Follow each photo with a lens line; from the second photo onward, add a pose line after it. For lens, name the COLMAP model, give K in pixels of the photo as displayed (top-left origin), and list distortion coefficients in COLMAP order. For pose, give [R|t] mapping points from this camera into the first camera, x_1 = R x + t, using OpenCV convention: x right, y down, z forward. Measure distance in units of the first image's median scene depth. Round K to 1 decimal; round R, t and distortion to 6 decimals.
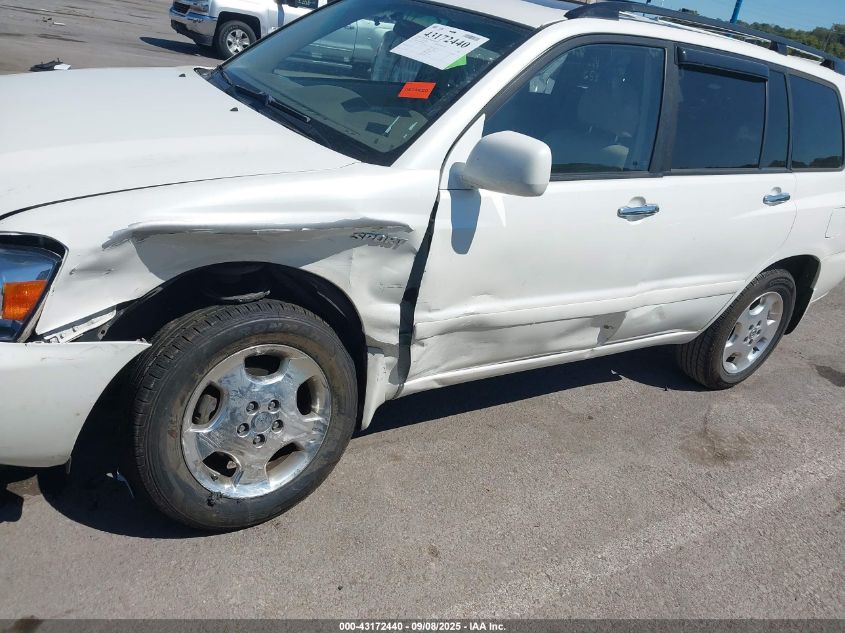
lens RADIAL K [[771.1, 0, 424.3], [0, 771.1, 313.5], [0, 0, 1]] dist [0.003341, 0.021055]
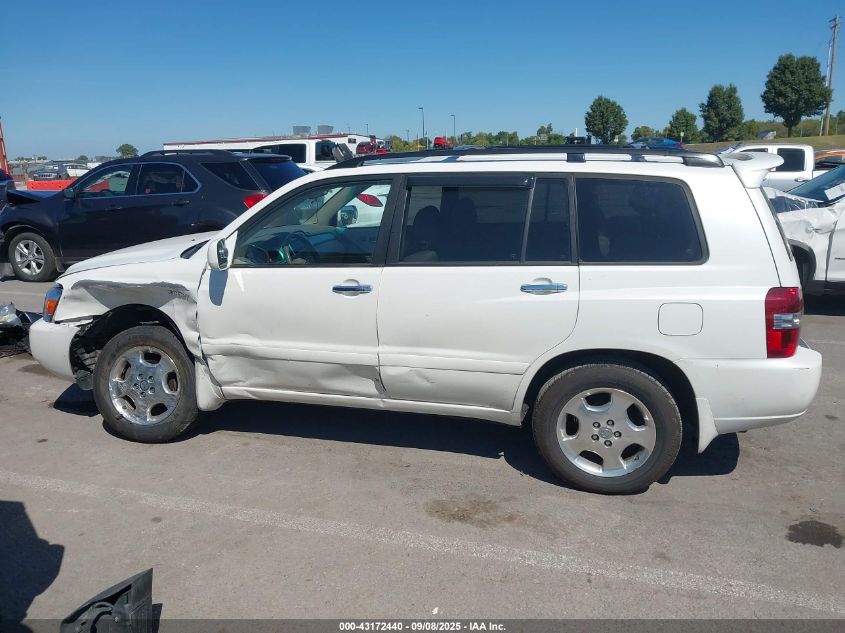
lens RADIAL K [[771.1, 0, 424.3], [0, 771.1, 313.5], [0, 0, 1]] dist [0.003341, 0.021055]
pose [[0.564124, -0.017276, -0.825510, 1.663208], [-0.199845, 0.967198, -0.156809, 0.115658], [0.801141, 0.253434, 0.542167, 0.388812]]
